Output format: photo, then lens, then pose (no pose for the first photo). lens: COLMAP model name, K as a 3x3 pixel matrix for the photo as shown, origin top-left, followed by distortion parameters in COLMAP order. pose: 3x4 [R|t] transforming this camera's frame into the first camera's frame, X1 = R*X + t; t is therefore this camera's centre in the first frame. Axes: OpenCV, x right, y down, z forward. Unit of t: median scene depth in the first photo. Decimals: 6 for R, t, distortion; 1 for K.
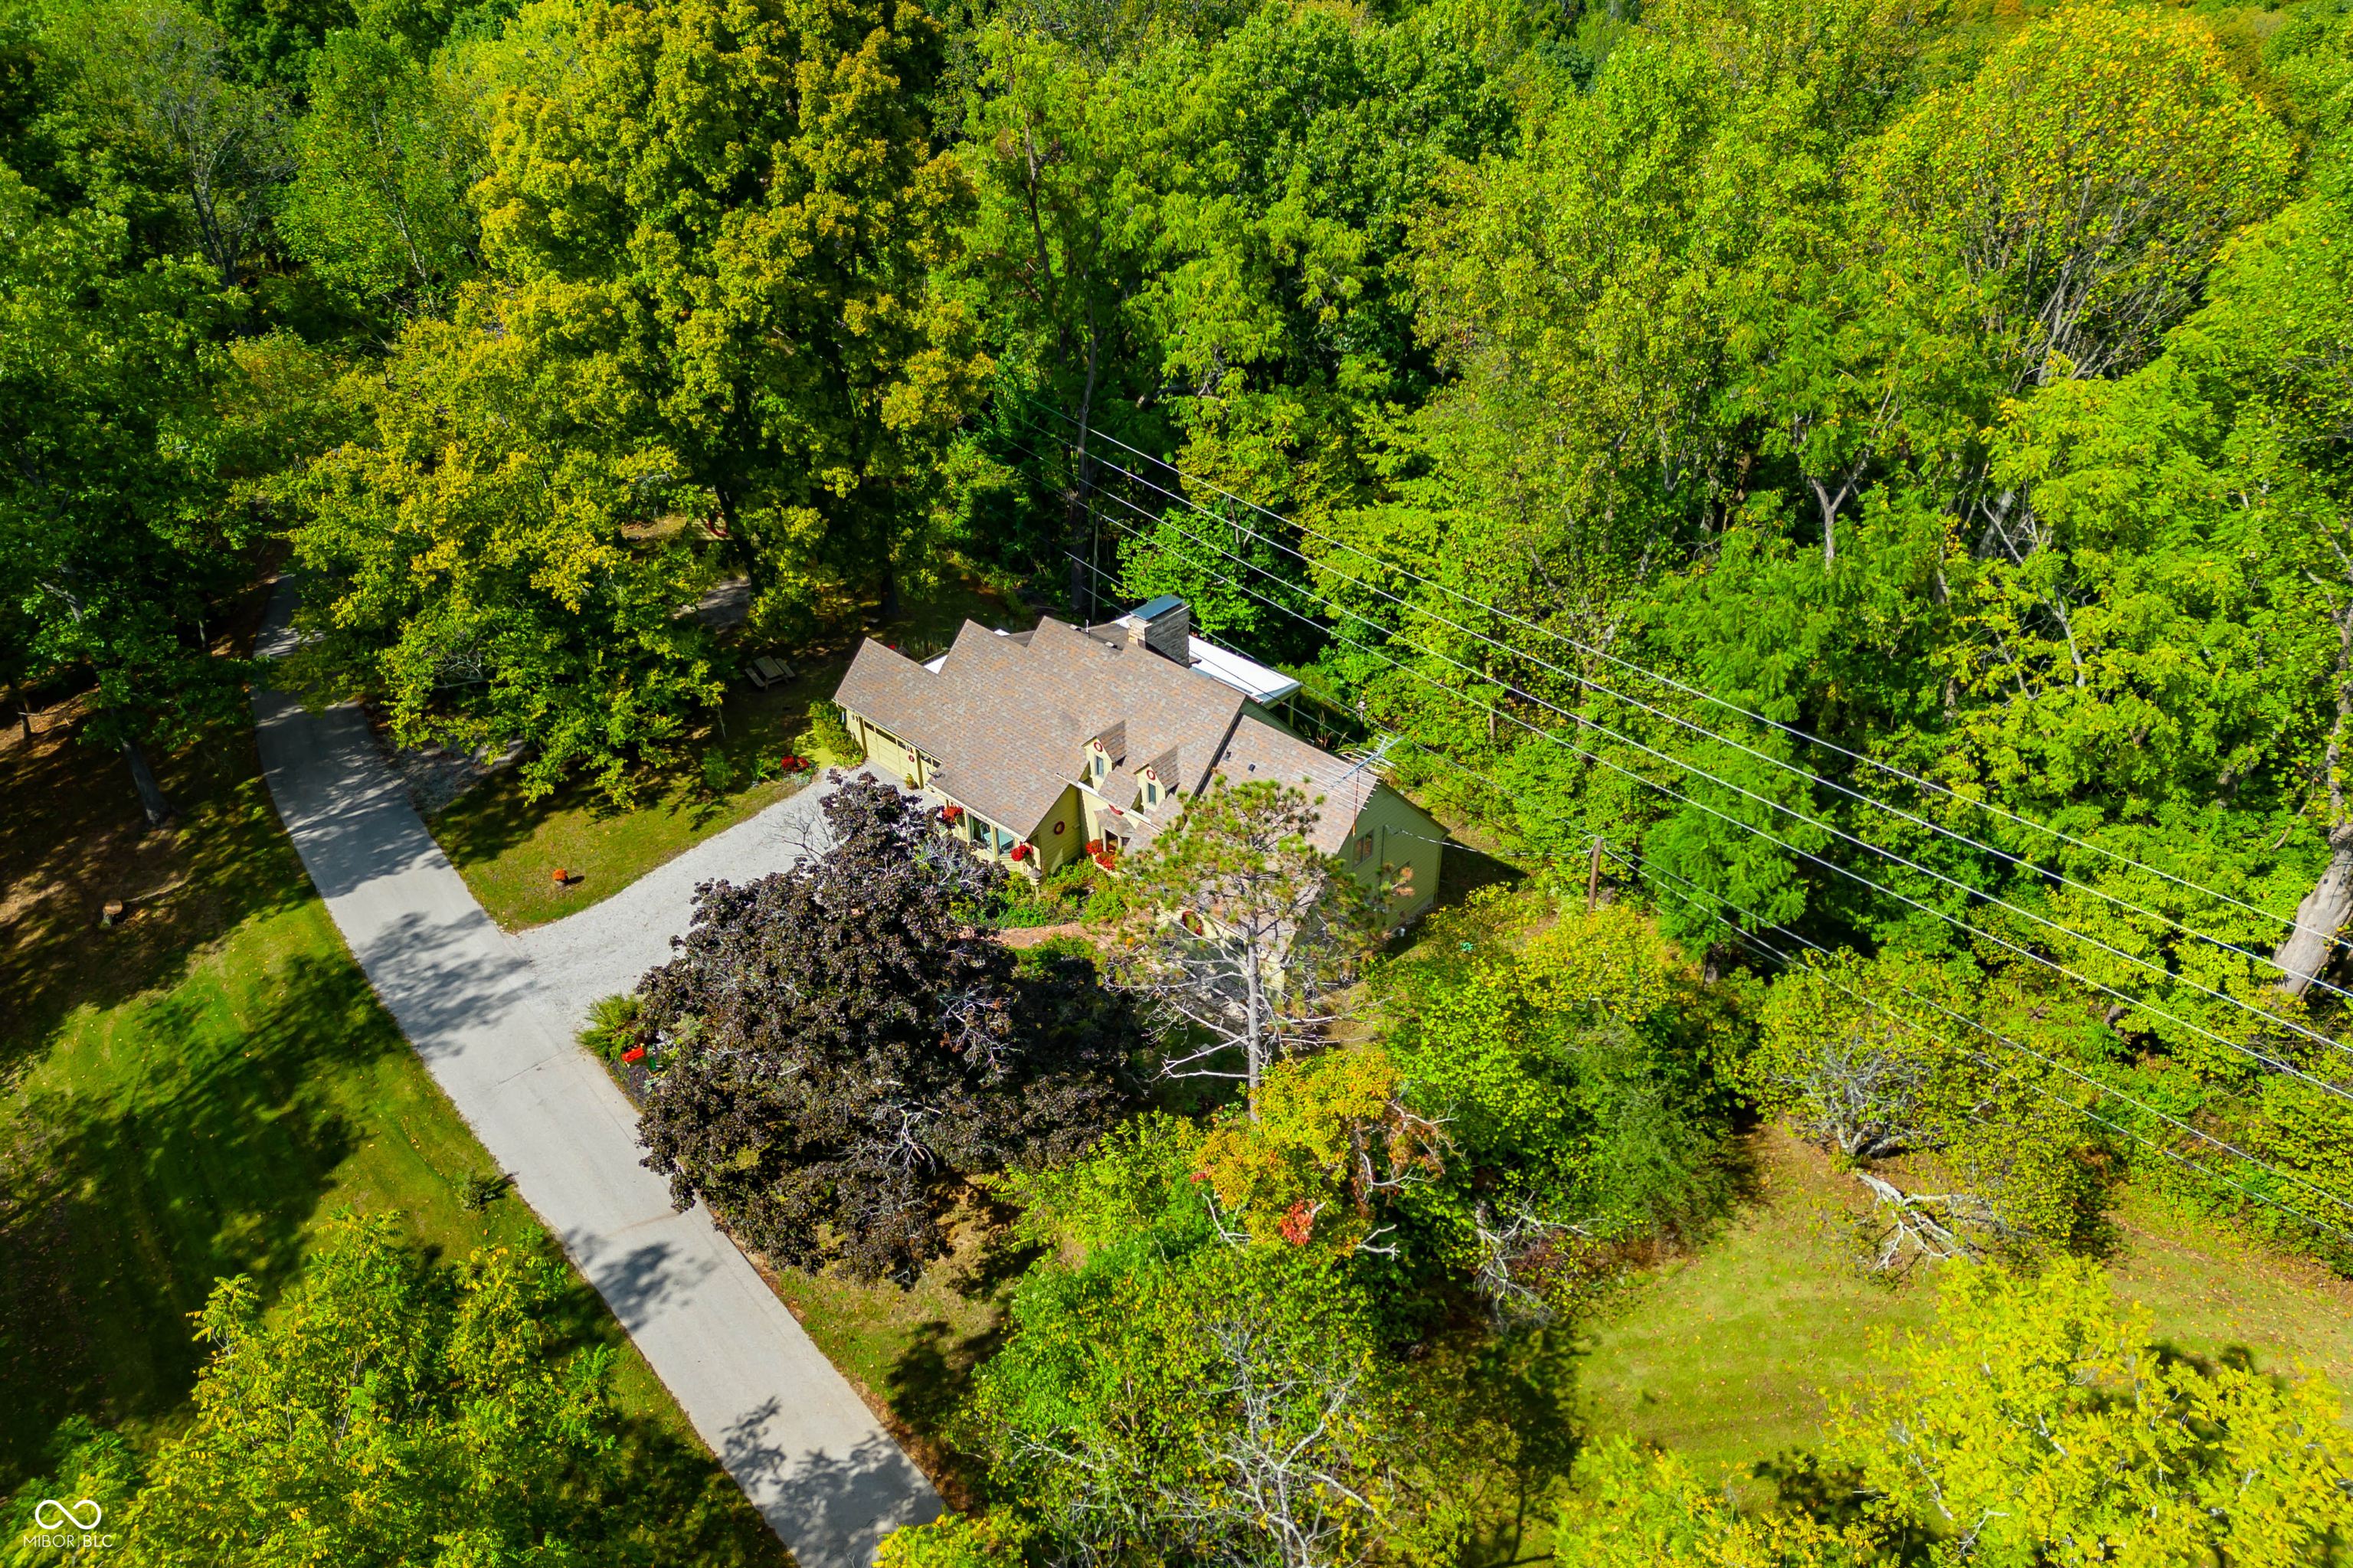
lens RADIAL K [[1690.7, 0, 1187.6], [0, 1690.7, 798.6], [0, 0, 1]] dist [-0.005601, 0.000076]
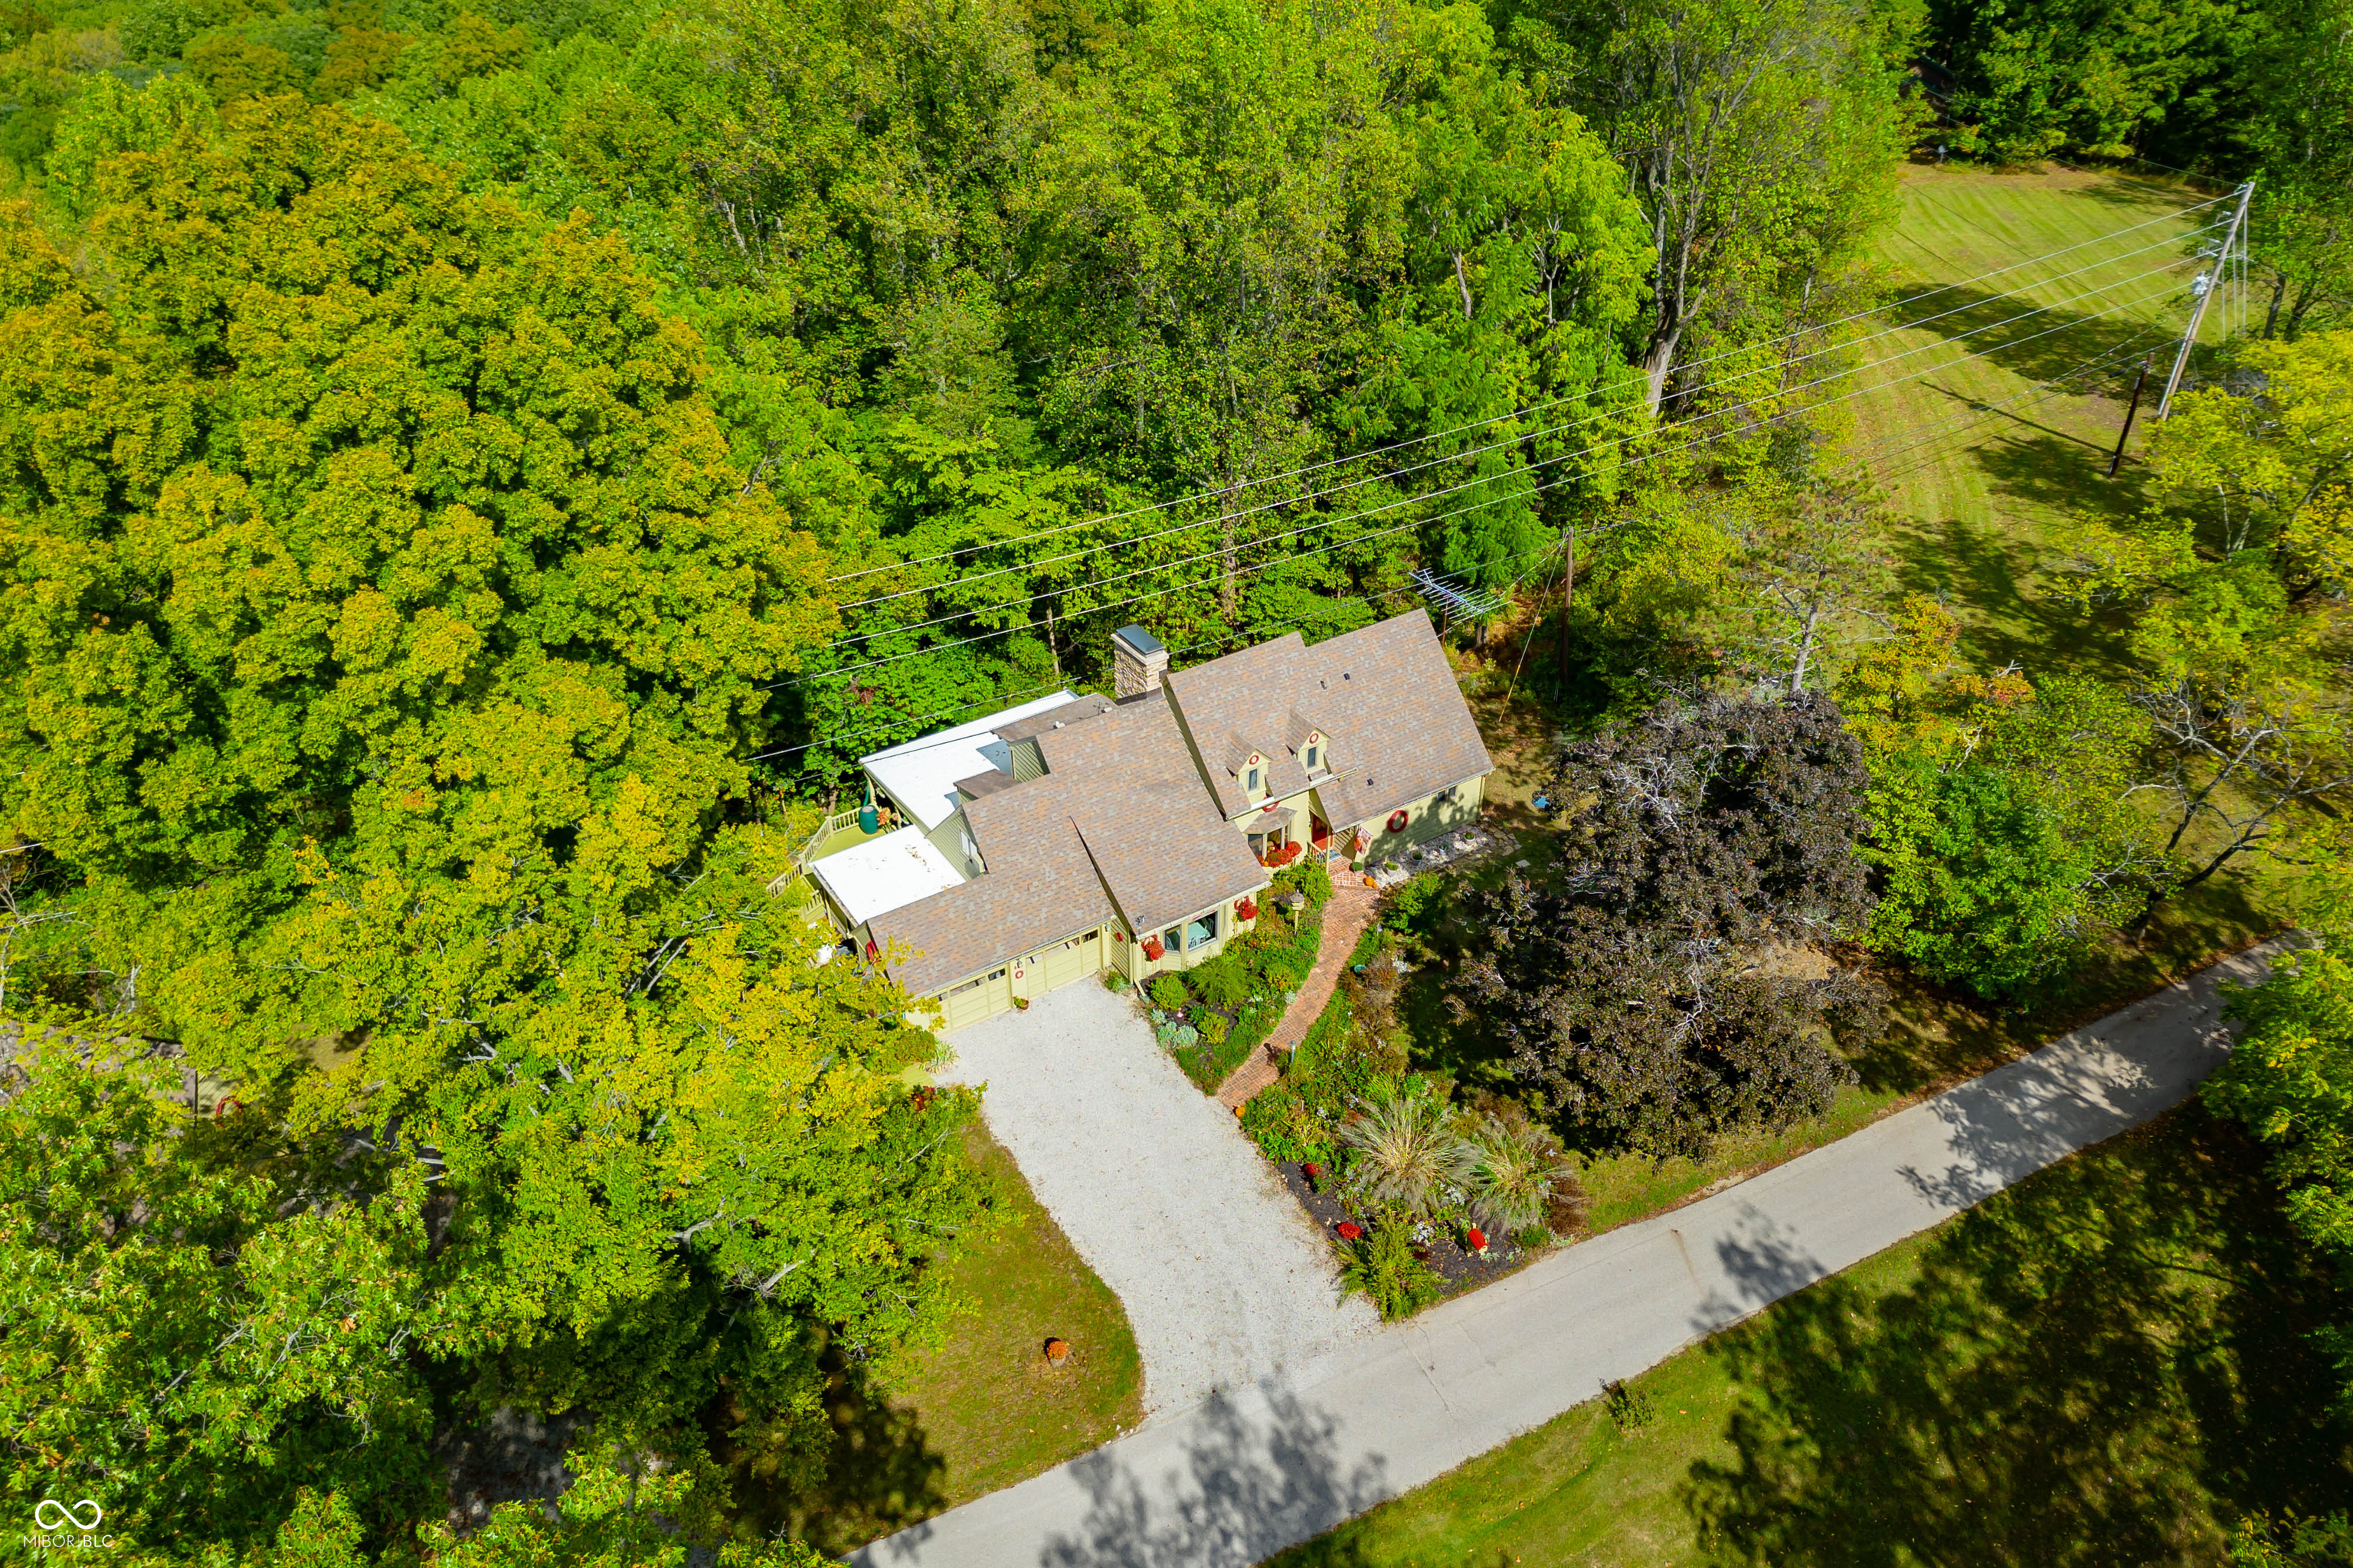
lens RADIAL K [[1690.7, 0, 1187.6], [0, 1690.7, 798.6], [0, 0, 1]] dist [-0.005601, 0.000076]
pose [[0.245610, -0.545443, 0.801353, -0.855718], [0.558738, 0.755194, 0.342775, -0.367245], [-0.792141, 0.363558, 0.490243, 0.552638]]
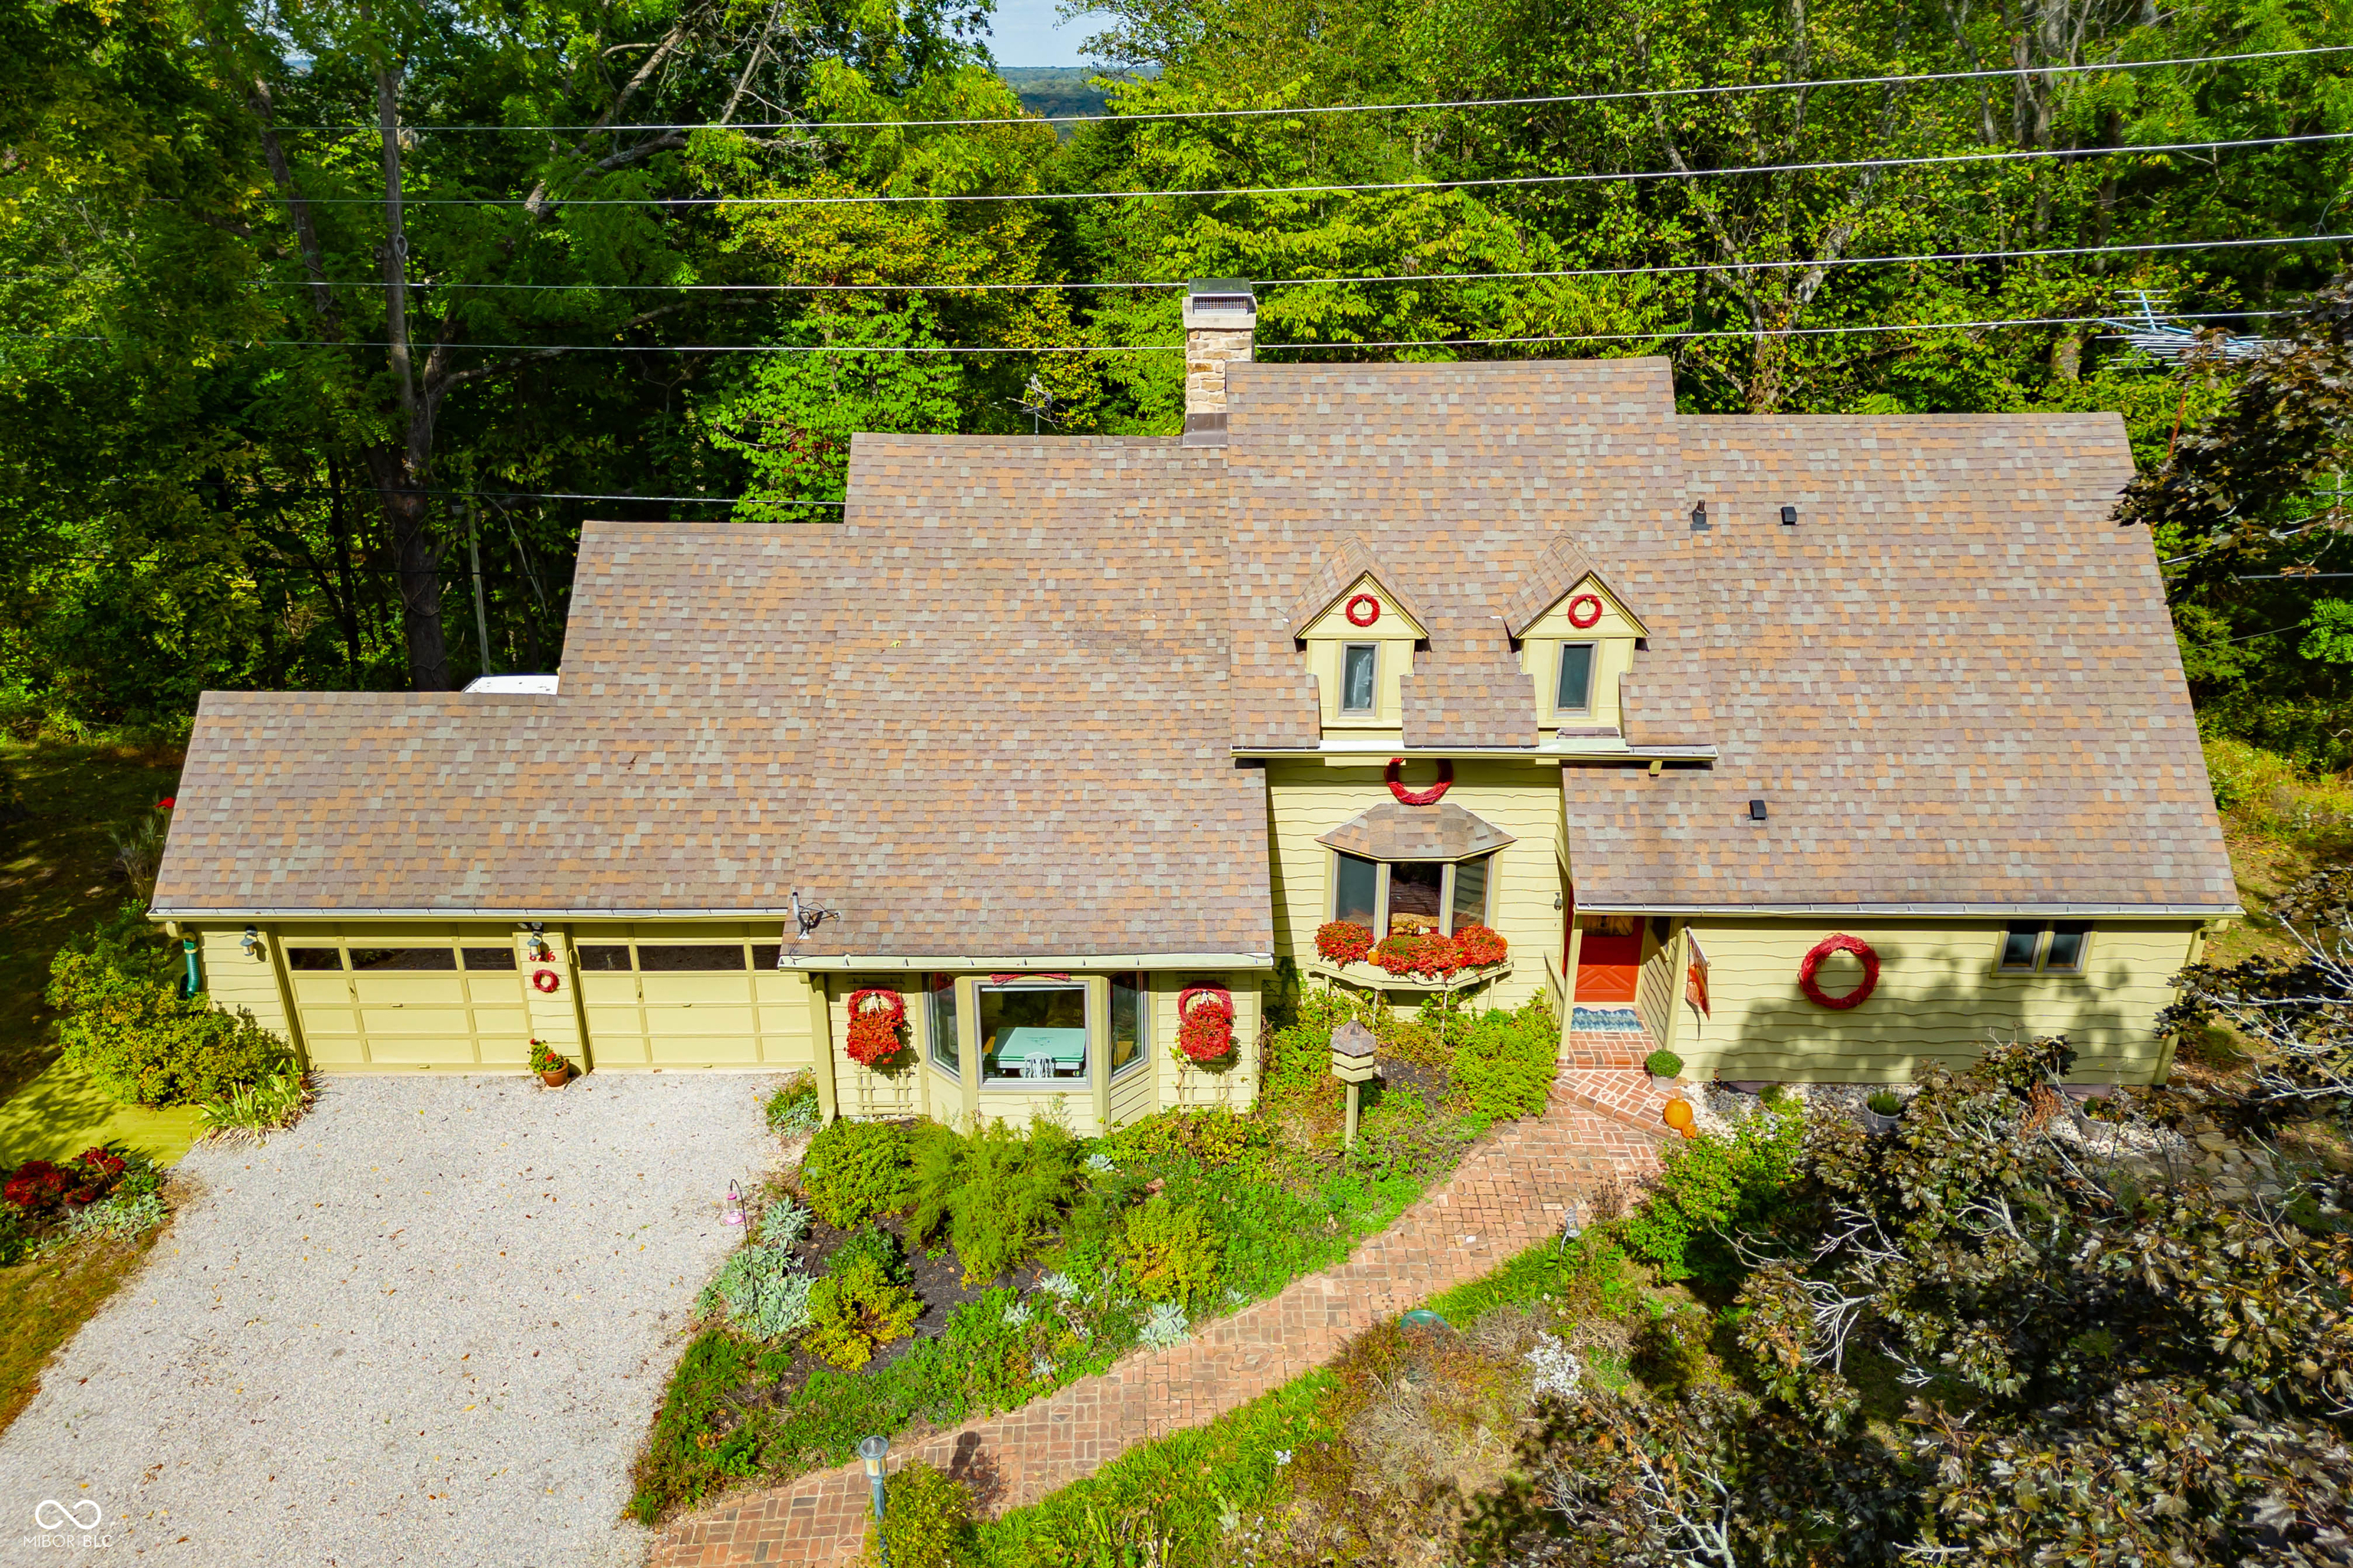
lens RADIAL K [[1659.9, 0, 1158.9], [0, 1659.9, 791.1], [0, 0, 1]] dist [0.062363, -0.115951]
pose [[0.738846, -0.259116, 0.622066, -0.293605], [0.383638, 0.920659, -0.072165, 0.010947], [-0.554011, 0.291967, 0.779632, 0.771968]]
